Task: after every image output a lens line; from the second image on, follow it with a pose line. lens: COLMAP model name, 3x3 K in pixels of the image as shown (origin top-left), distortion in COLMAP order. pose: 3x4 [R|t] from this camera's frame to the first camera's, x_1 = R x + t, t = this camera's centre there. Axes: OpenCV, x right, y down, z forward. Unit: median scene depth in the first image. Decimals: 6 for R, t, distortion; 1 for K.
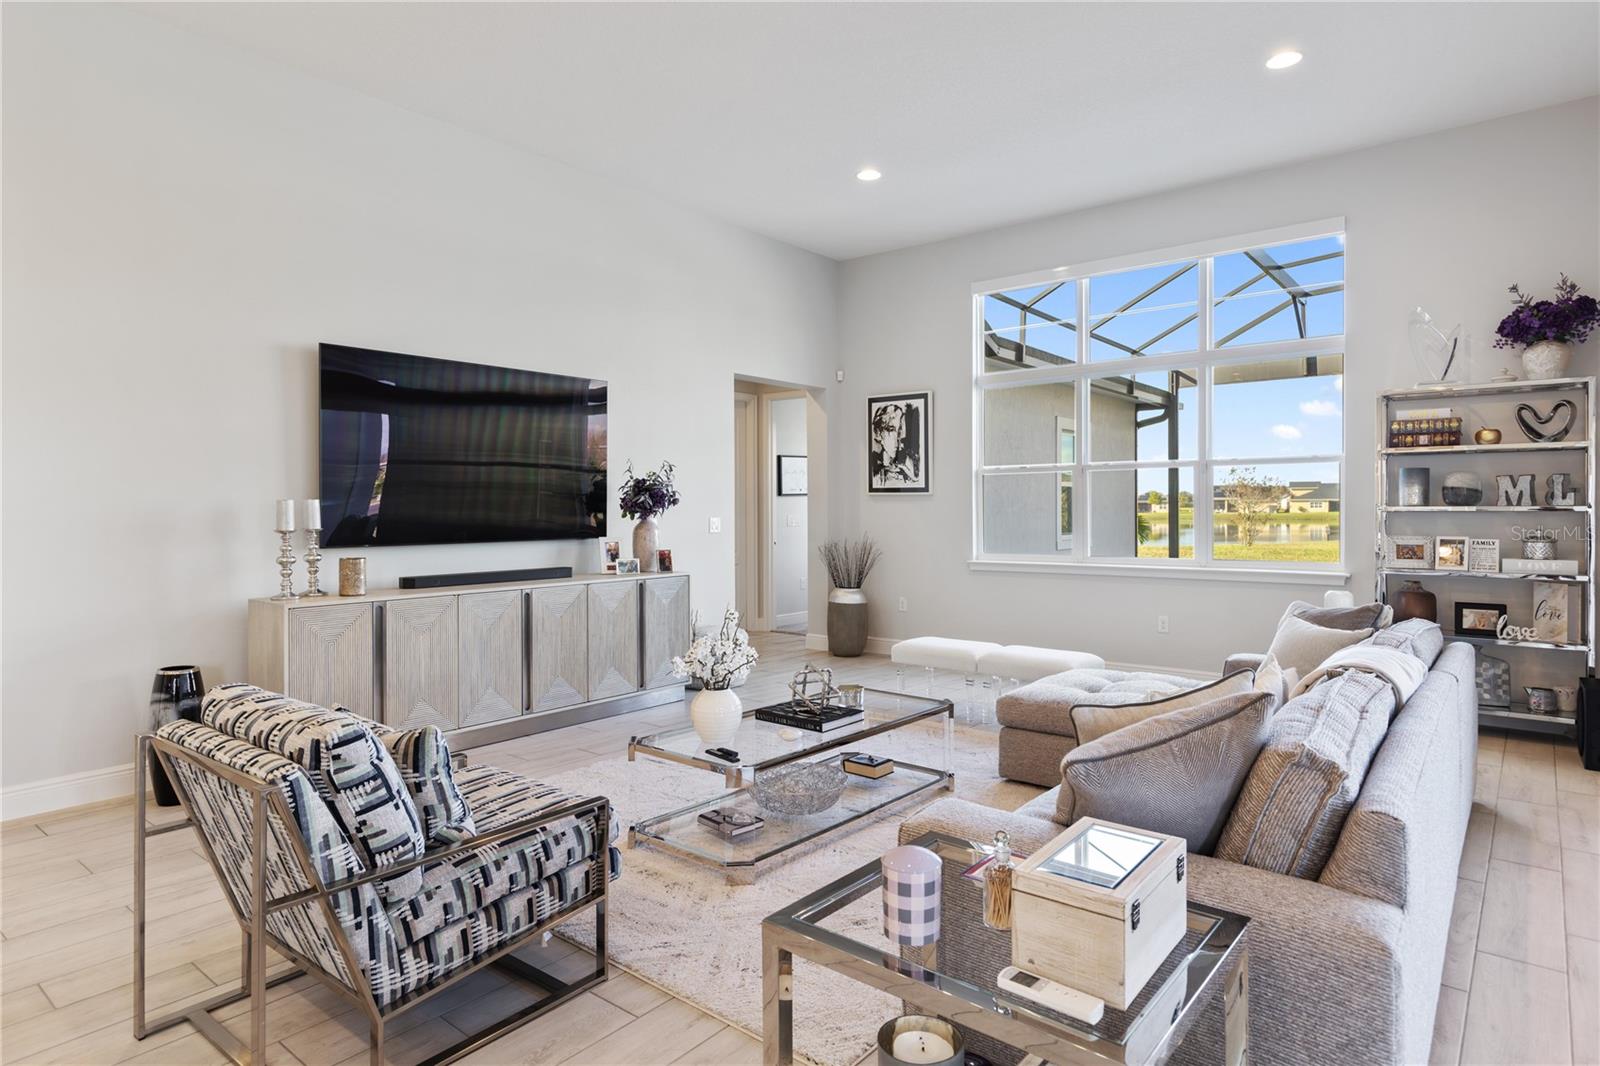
lens RADIAL K [[900.4, 0, 800.2], [0, 900.4, 517.0], [0, 0, 1]] dist [0.005877, 0.000475]
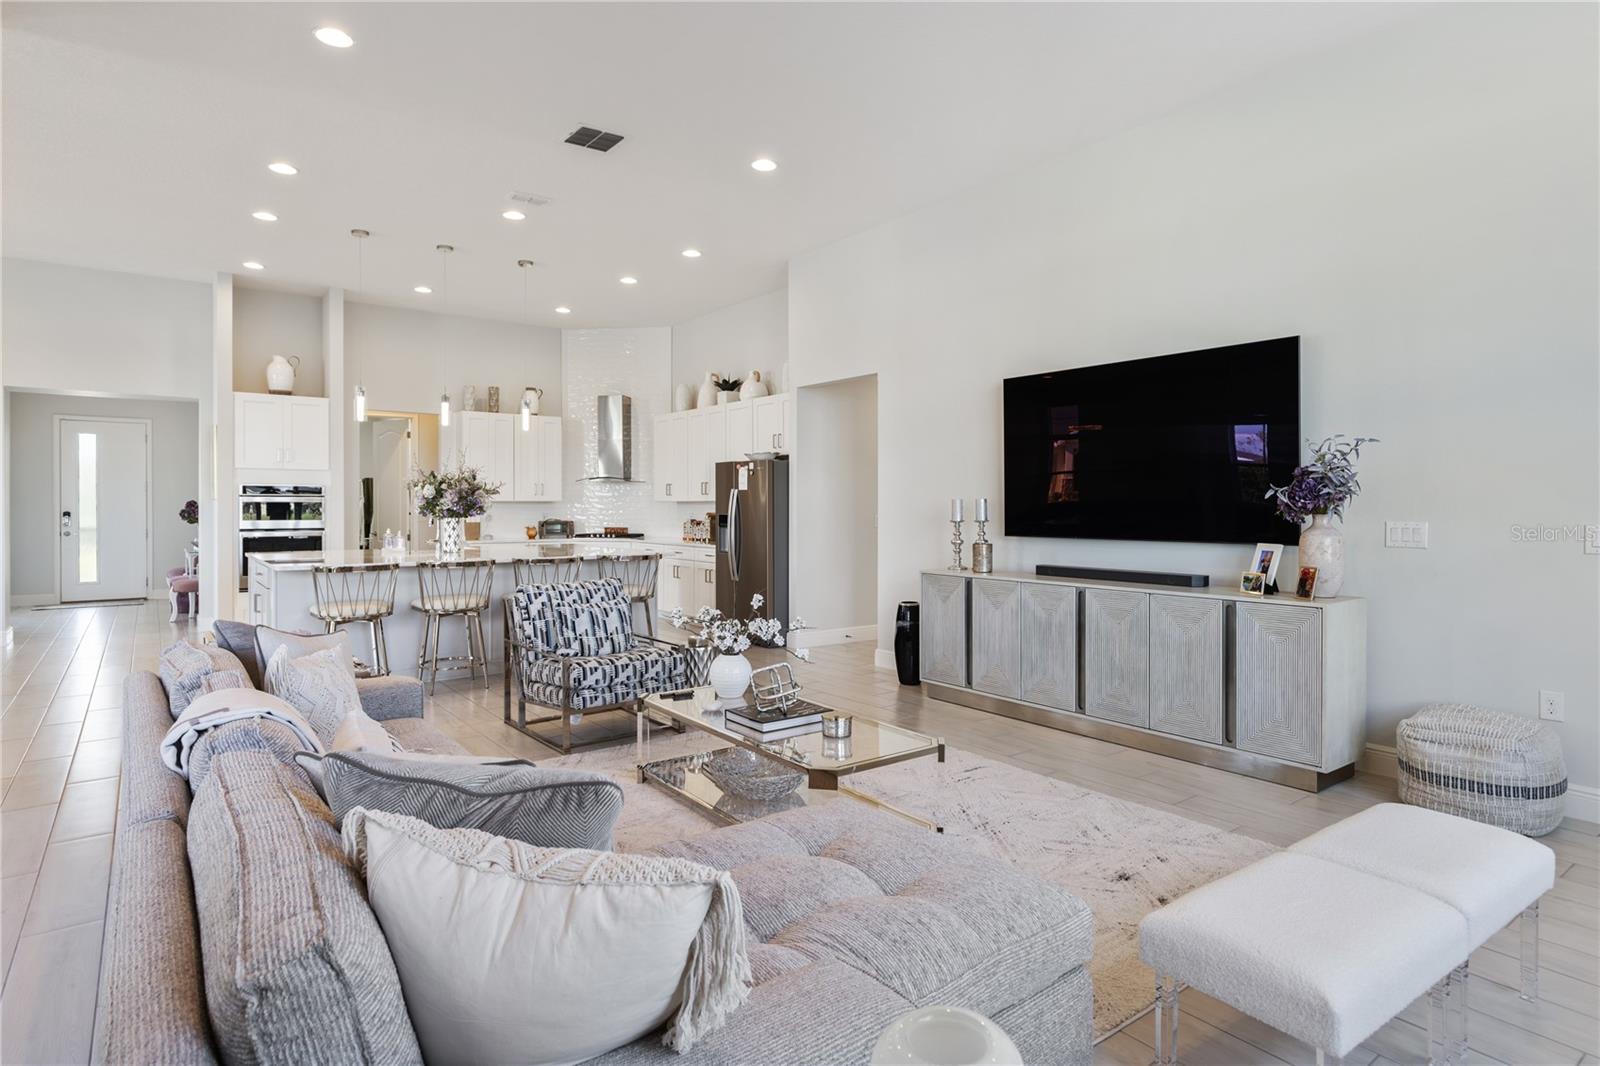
lens RADIAL K [[863.7, 0, 799.8], [0, 863.7, 509.1], [0, 0, 1]] dist [0.000956, -0.000687]
pose [[-0.237020, 0.007551, -0.971475, 0.656847], [-0.009480, 0.999904, 0.010084, -0.012194], [0.971459, 0.011600, -0.236926, 0.876651]]
